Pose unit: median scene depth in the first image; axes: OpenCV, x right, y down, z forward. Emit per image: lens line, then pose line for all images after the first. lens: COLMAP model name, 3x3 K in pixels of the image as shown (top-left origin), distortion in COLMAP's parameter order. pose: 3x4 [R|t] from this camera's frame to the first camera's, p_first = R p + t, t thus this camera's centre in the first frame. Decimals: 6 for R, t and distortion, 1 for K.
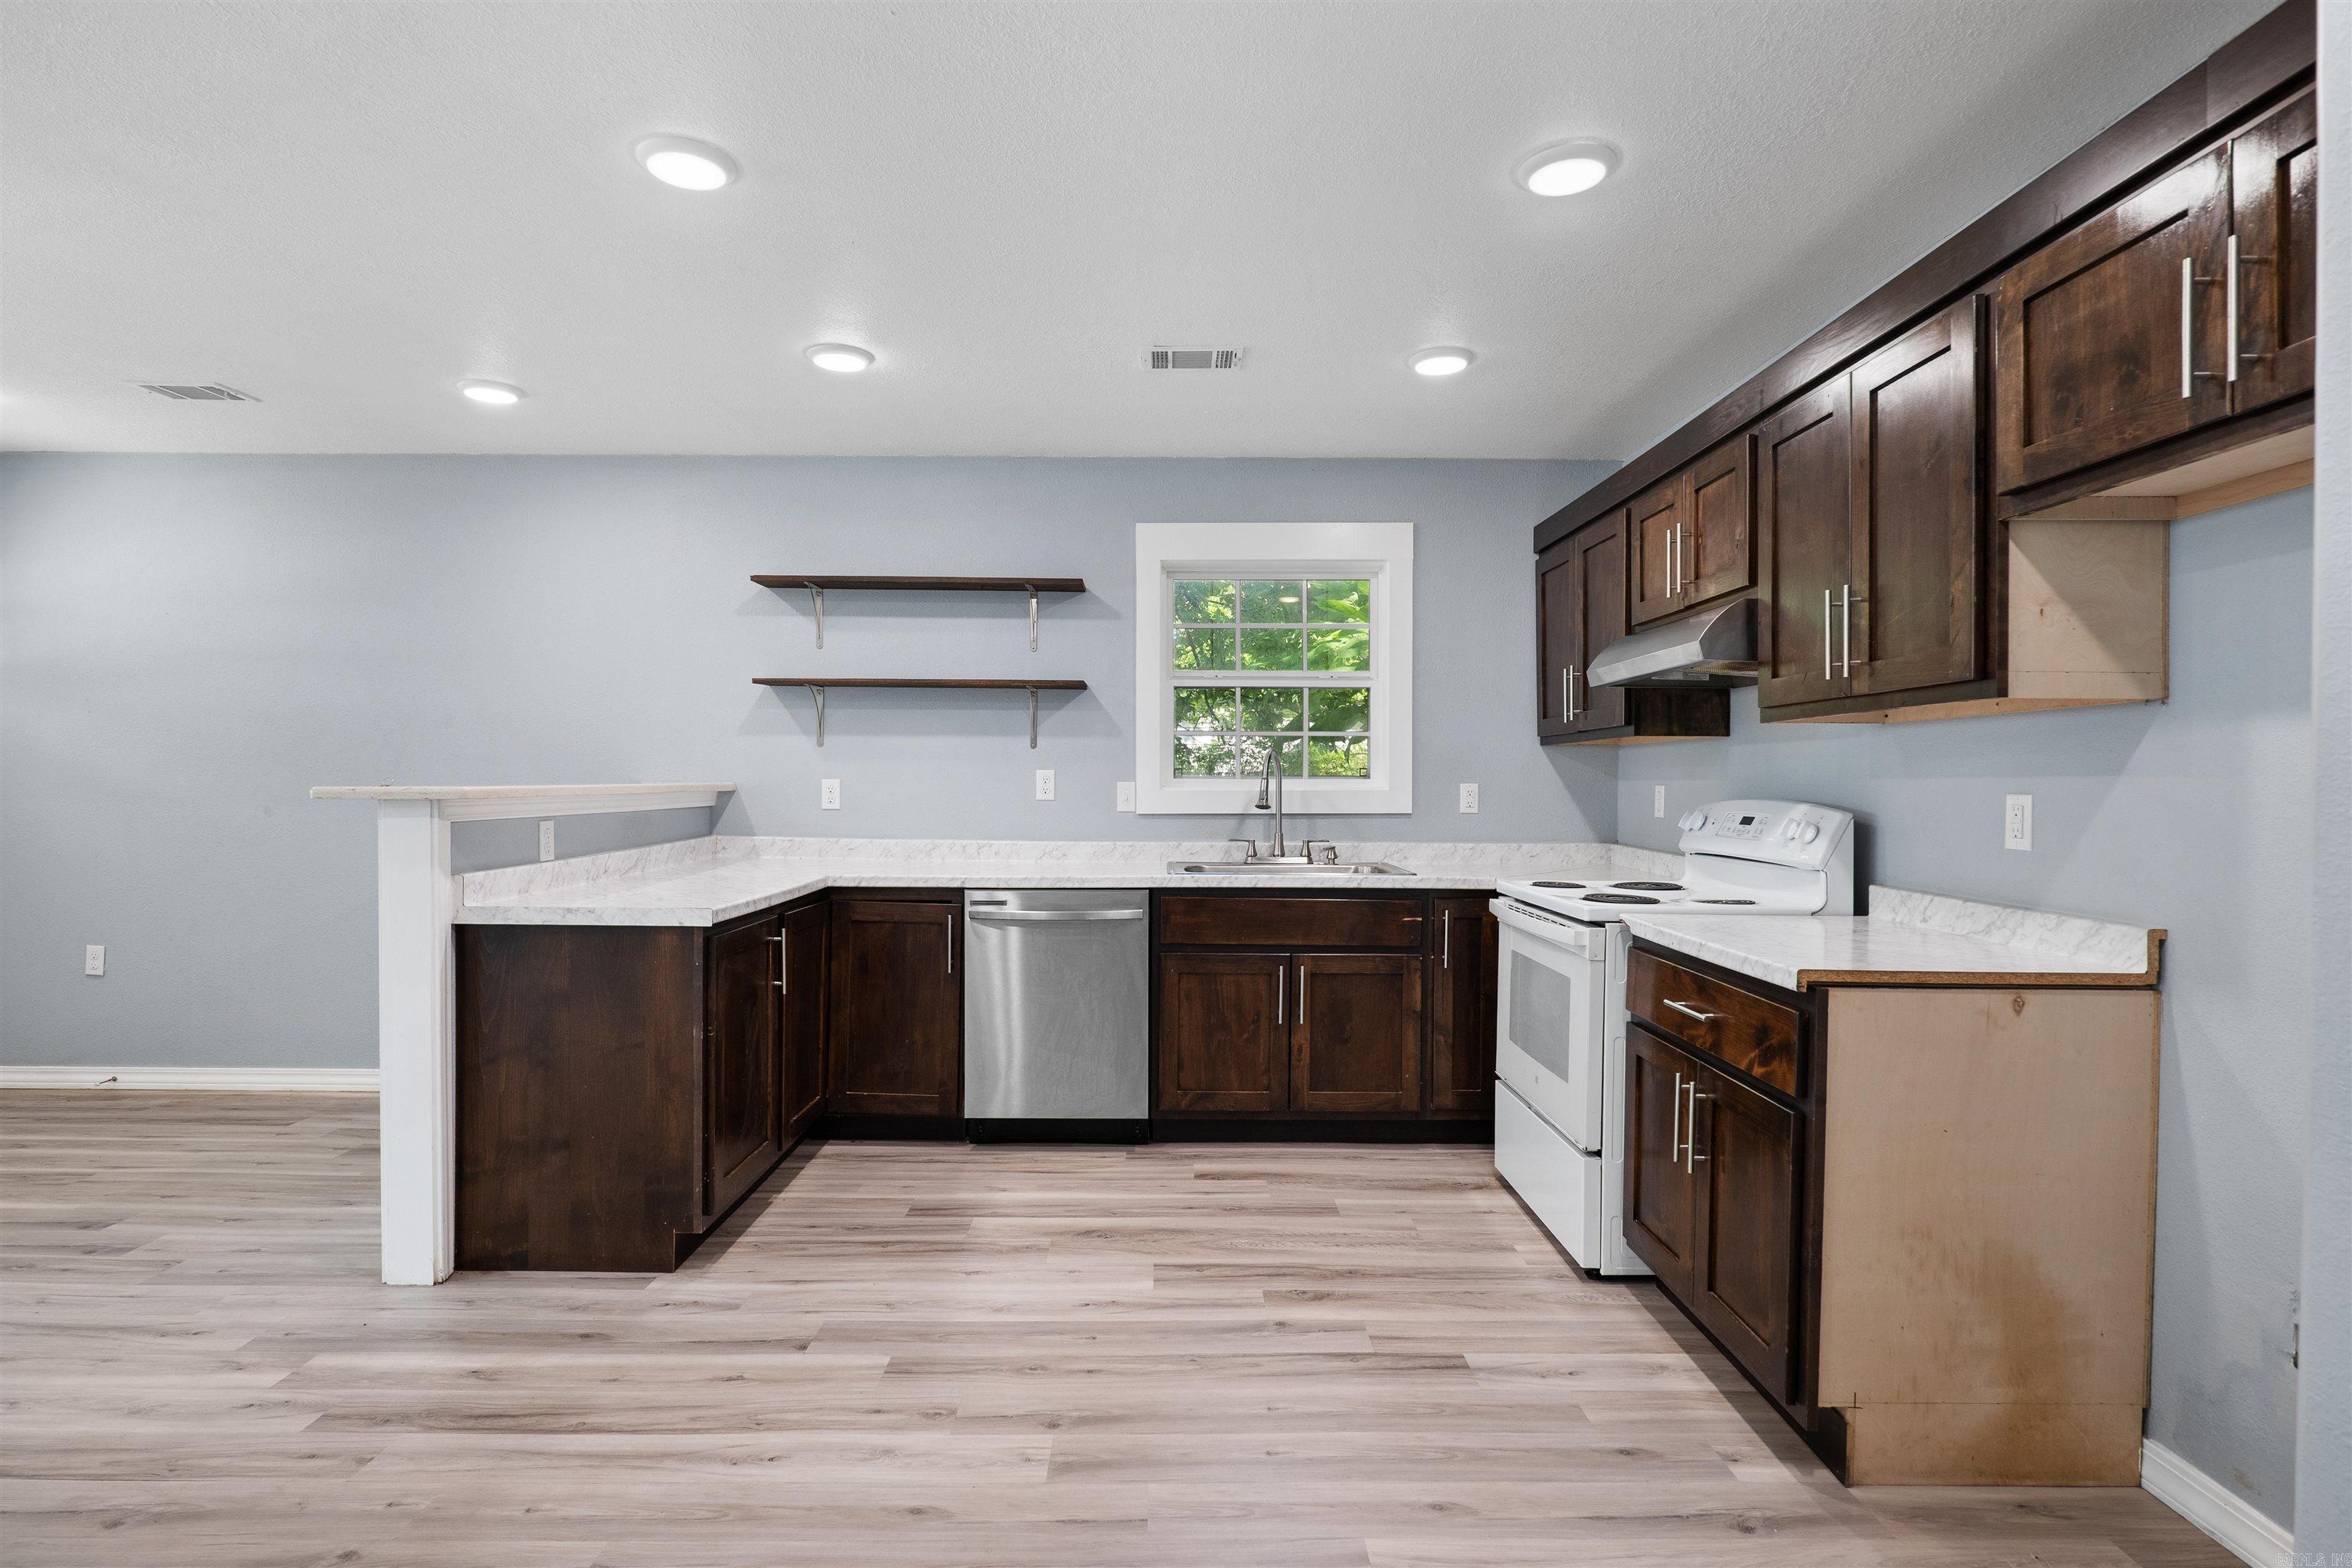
lens RADIAL K [[1151.5, 0, 1175.2], [0, 1151.5, 793.0], [0, 0, 1]] dist [-0.010964, 0.002935]
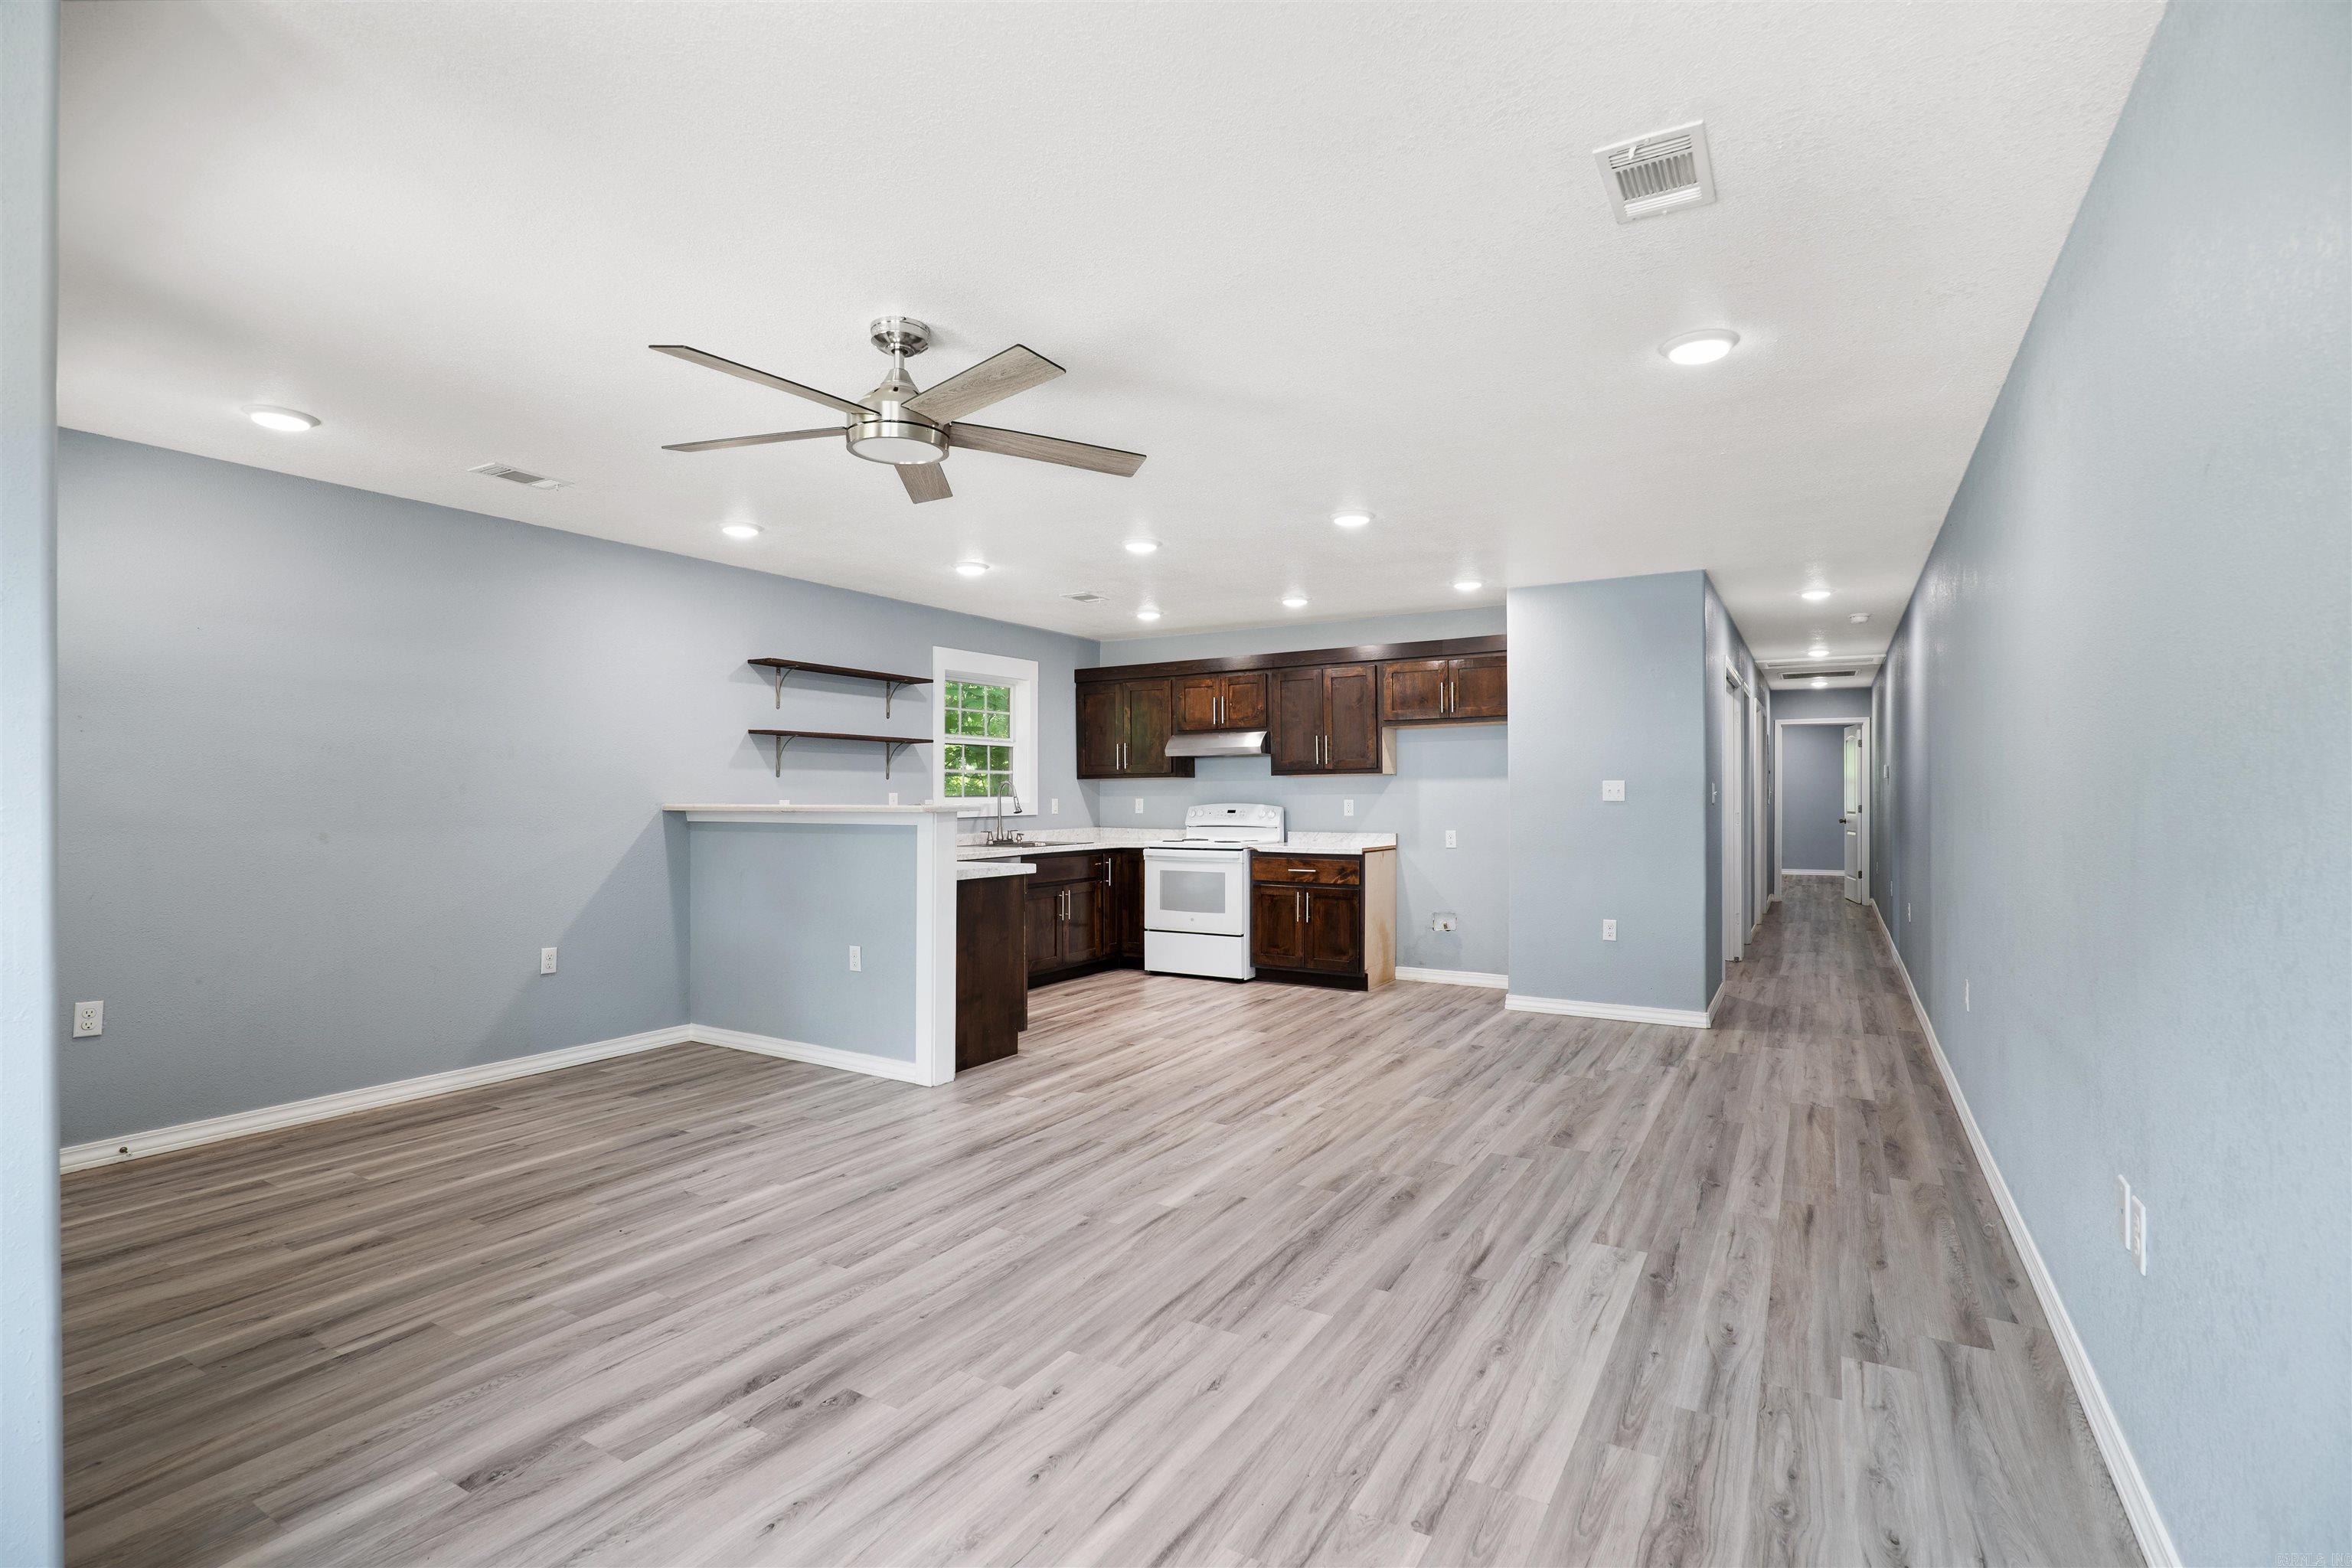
lens RADIAL K [[1095.8, 0, 1178.2], [0, 1095.8, 794.9], [0, 0, 1]] dist [-0.026813, 0.007100]
pose [[0.515742, -0.006722, 0.856717, -1.727961], [0.016603, 0.999860, -0.002150, -0.010540], [-0.856583, 0.015332, 0.515782, -0.179976]]
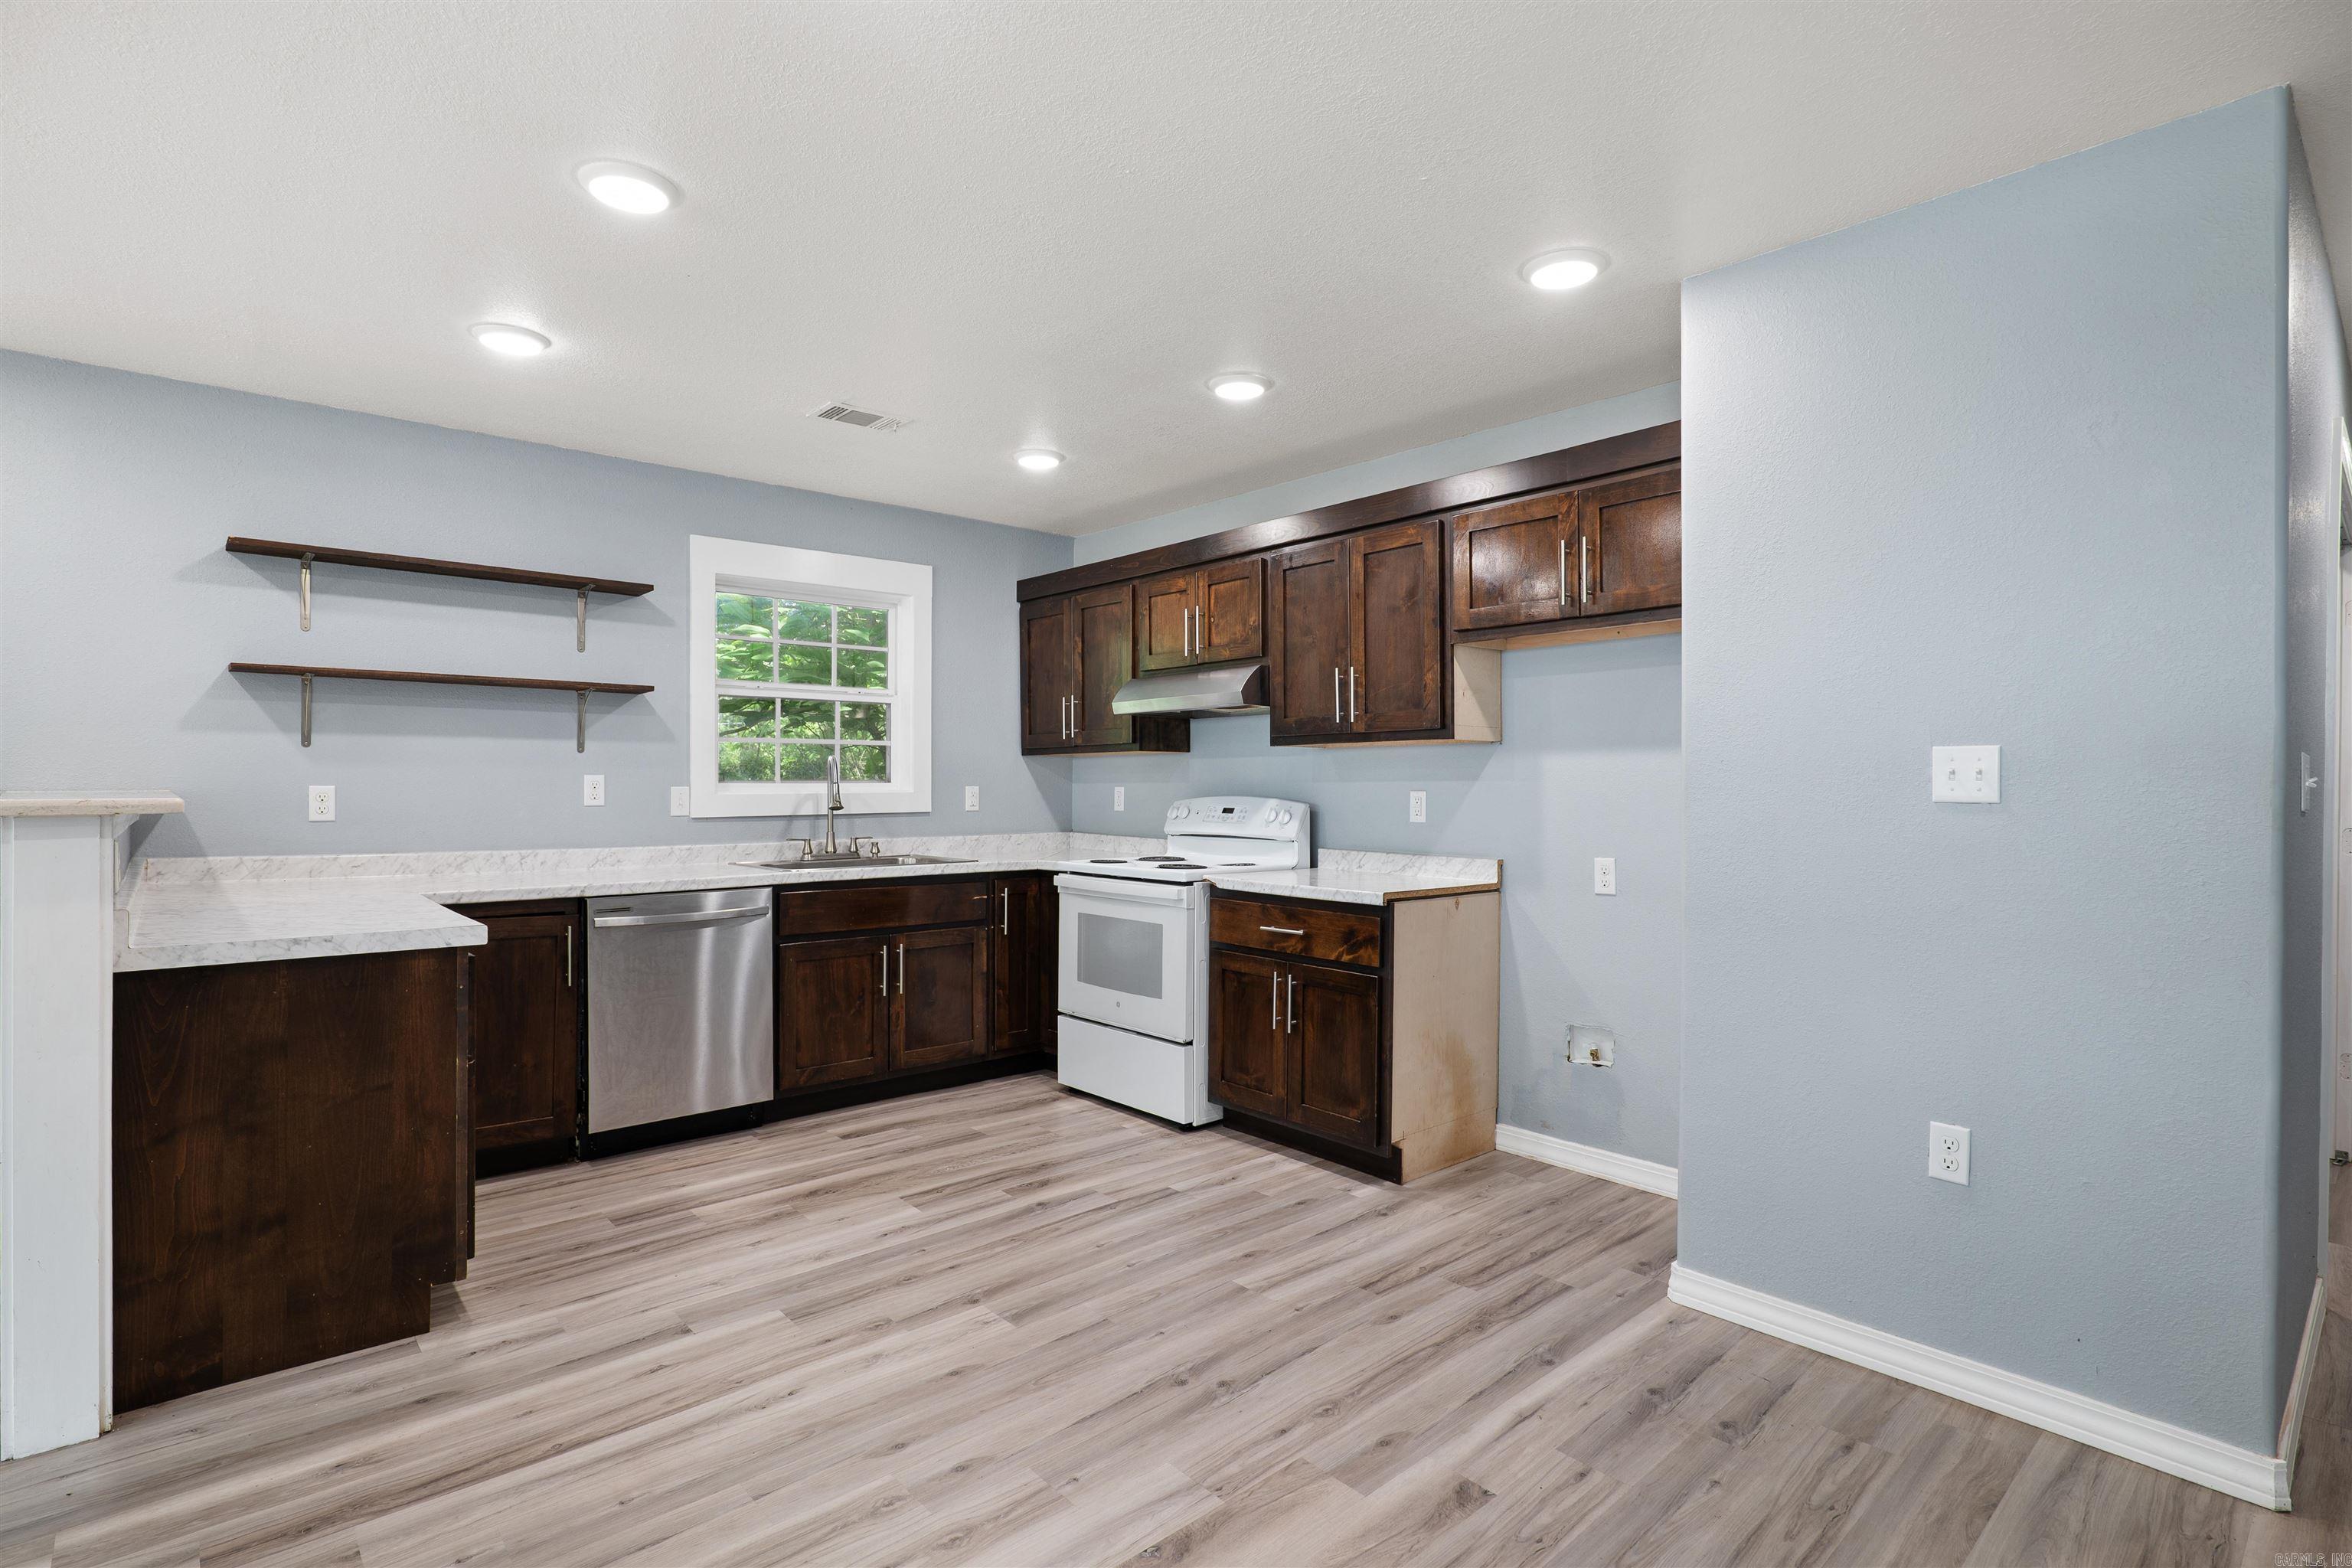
lens RADIAL K [[1135.9, 0, 1172.0], [0, 1135.9, 783.9], [0, 0, 1]] dist [-0.011982, 0.001380]
pose [[0.752993, -0.004499, 0.658013, -0.532588], [0.010195, 0.999936, -0.004829, -0.004072], [-0.657950, 0.010345, 0.752991, -0.056082]]
